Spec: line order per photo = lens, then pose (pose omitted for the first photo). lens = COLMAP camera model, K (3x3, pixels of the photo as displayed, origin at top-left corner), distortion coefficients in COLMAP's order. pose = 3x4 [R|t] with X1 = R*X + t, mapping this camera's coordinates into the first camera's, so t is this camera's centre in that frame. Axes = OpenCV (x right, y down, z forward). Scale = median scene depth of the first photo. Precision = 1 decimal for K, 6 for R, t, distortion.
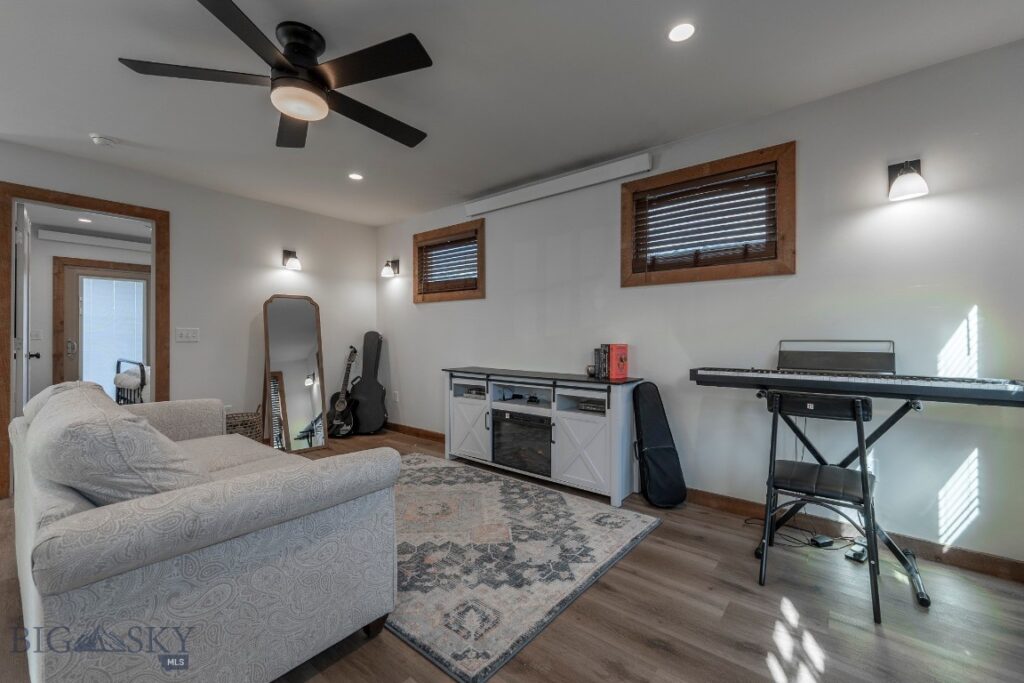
lens RADIAL K [[422.0, 0, 511.2], [0, 422.0, 341.4], [0, 0, 1]] dist [0.002153, -0.001208]
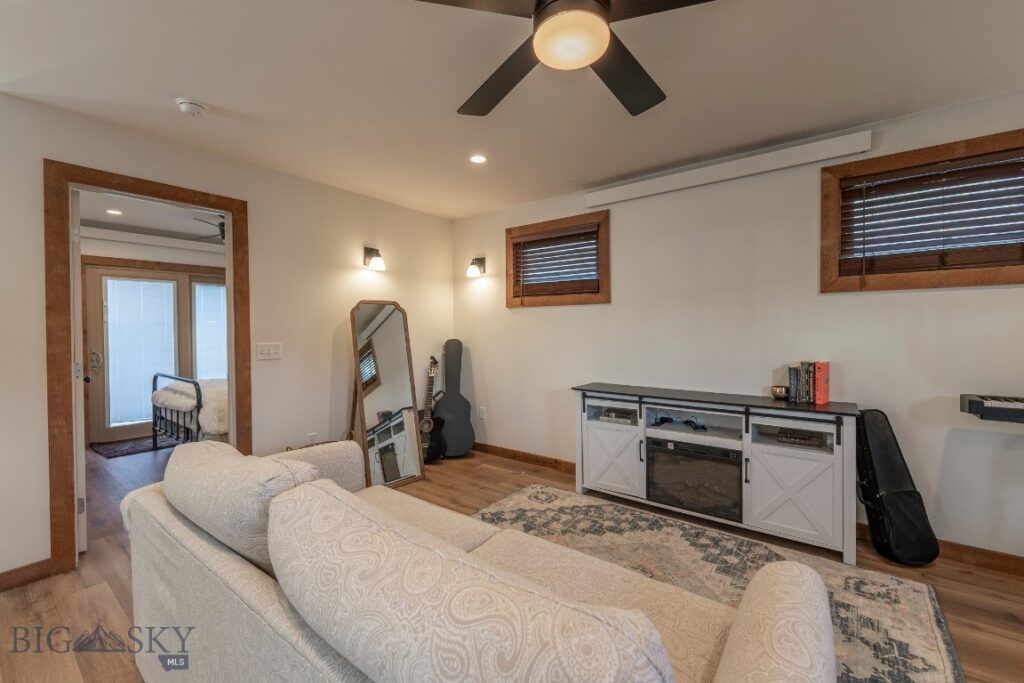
lens RADIAL K [[422.0, 0, 512.1], [0, 422.0, 340.7], [0, 0, 1]] dist [0.002153, -0.001208]
pose [[0.999394, -0.009472, 0.033493, -0.338545], [0.008978, 0.999849, 0.014885, -0.046927], [-0.033629, -0.014576, 0.999328, 0.167812]]
